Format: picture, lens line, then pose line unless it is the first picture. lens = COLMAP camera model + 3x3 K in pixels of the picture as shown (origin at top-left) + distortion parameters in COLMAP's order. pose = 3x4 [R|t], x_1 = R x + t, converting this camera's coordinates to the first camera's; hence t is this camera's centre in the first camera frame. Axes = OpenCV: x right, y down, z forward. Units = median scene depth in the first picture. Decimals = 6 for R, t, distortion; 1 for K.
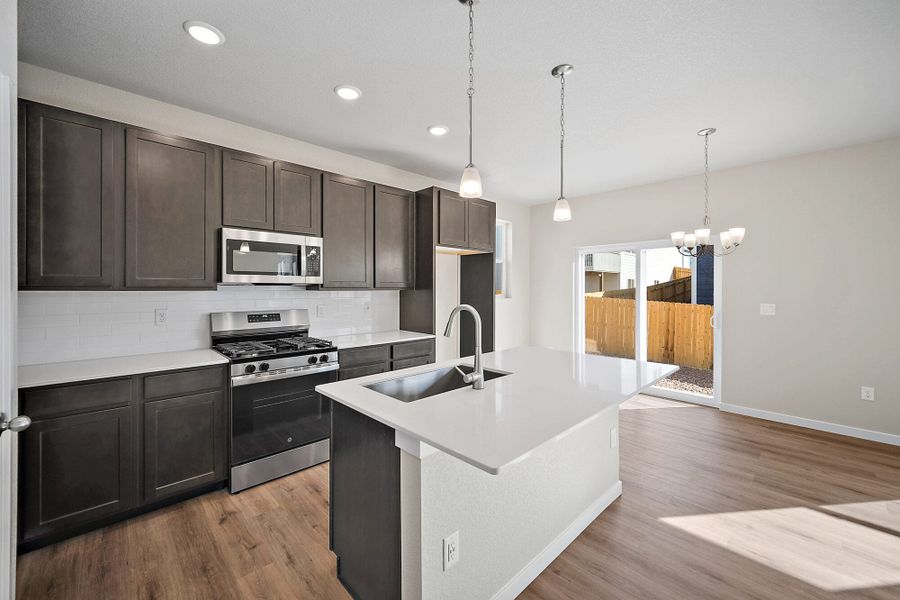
lens RADIAL K [[358.7, 0, 450.1], [0, 358.7, 289.5], [0, 0, 1]] dist [-0.000846, -0.001100]
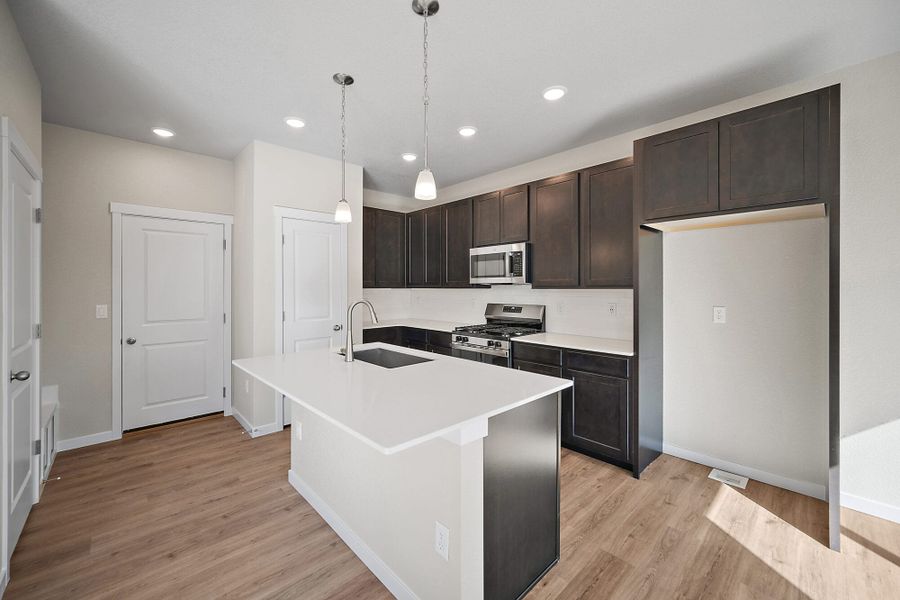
lens RADIAL K [[358.7, 0, 447.0], [0, 358.7, 286.5], [0, 0, 1]] dist [-0.000846, -0.001100]
pose [[-0.011781, -0.003570, -0.999924, 0.864661], [-0.000470, 0.999994, -0.003565, -0.000248], [0.999930, 0.000428, -0.011783, 0.841830]]
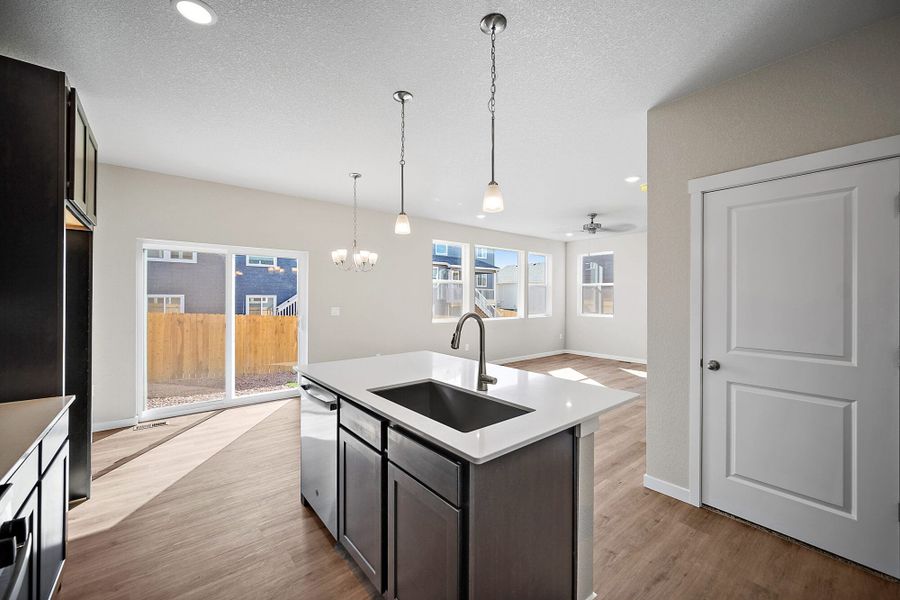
lens RADIAL K [[358.7, 0, 448.0], [0, 358.7, 299.0], [0, 0, 1]] dist [-0.000846, -0.001100]
pose [[0.084803, -0.004707, 0.996387, -0.603990], [-0.001984, 0.999986, 0.004893, -0.000730], [-0.996396, -0.002391, 0.084793, 0.613080]]
